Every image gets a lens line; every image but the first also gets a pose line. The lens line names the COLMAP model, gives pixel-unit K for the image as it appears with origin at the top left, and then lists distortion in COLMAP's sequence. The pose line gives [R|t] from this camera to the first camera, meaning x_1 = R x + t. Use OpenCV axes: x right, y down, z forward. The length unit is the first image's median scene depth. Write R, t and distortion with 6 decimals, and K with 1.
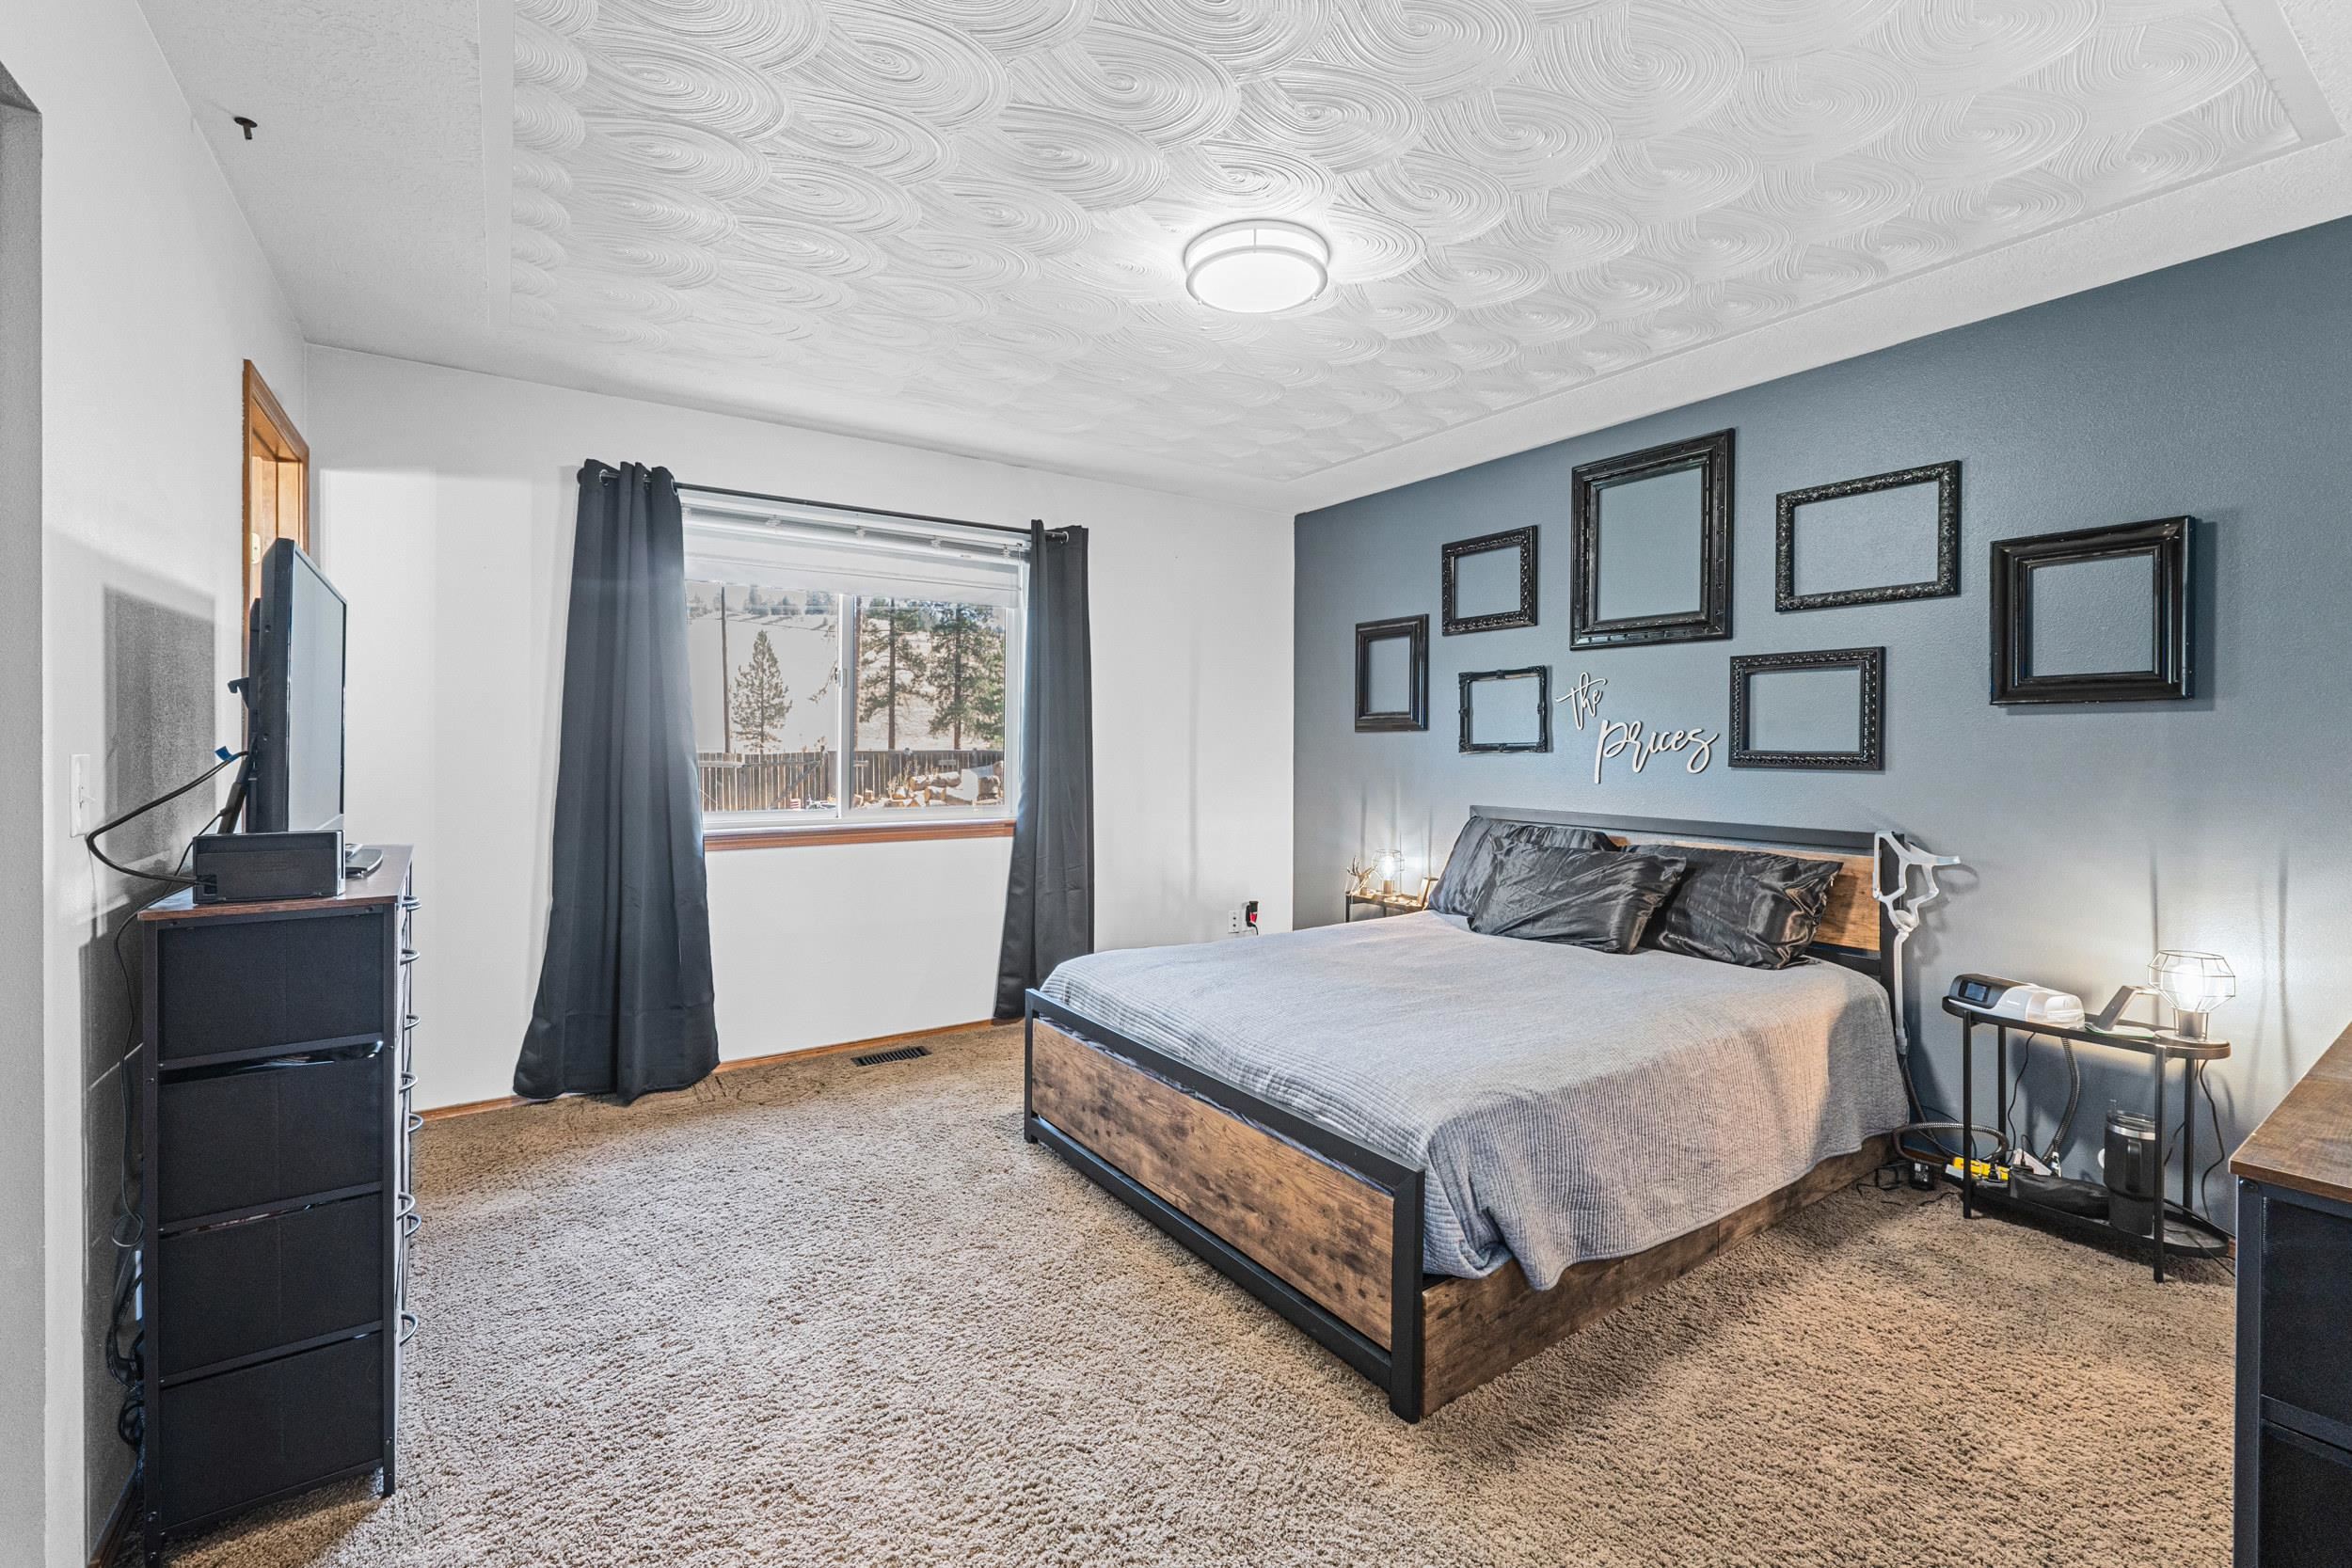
lens RADIAL K [[1007.5, 0, 1167.6], [0, 1007.5, 755.2], [0, 0, 1]] dist [0.000015, 0.000048]
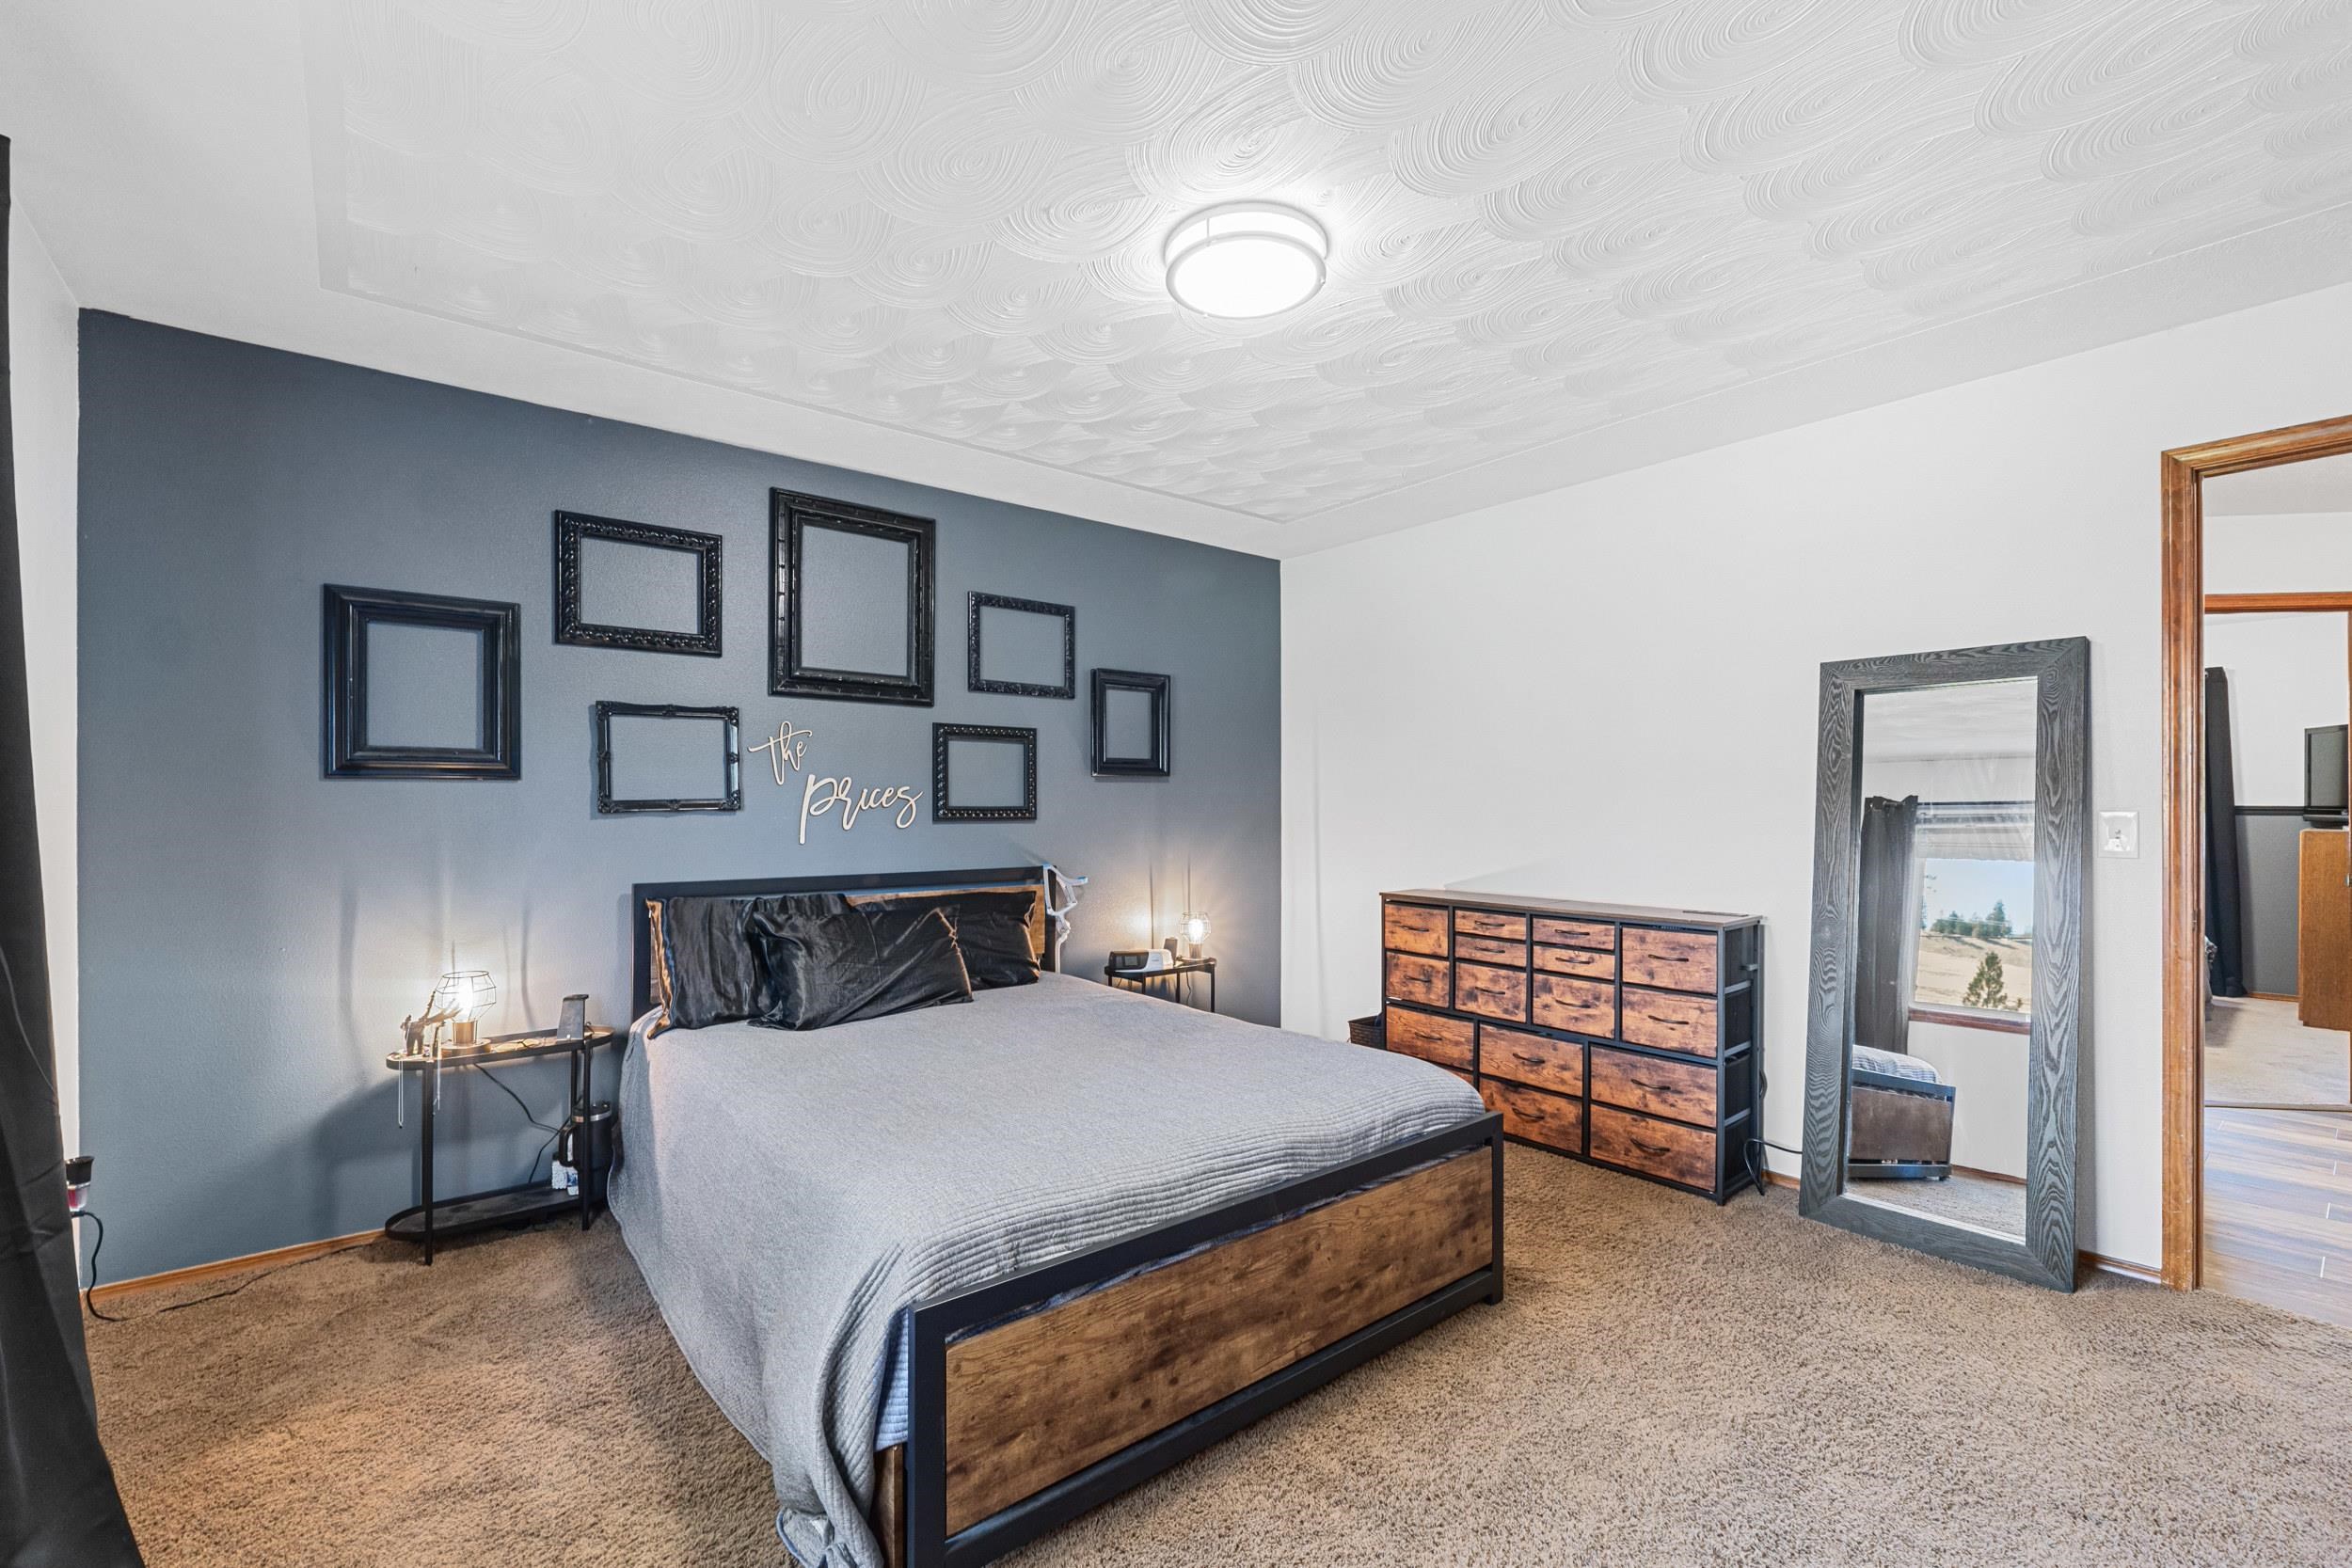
lens RADIAL K [[981.0, 0, 1172.2], [0, 981.0, 814.8], [0, 0, 1]] dist [0.000560, 0.000058]
pose [[-0.077859, -0.015083, 0.996850, -0.604935], [0.012436, 0.999793, 0.016099, -0.010369], [-0.996887, 0.013651, -0.077655, 0.899186]]
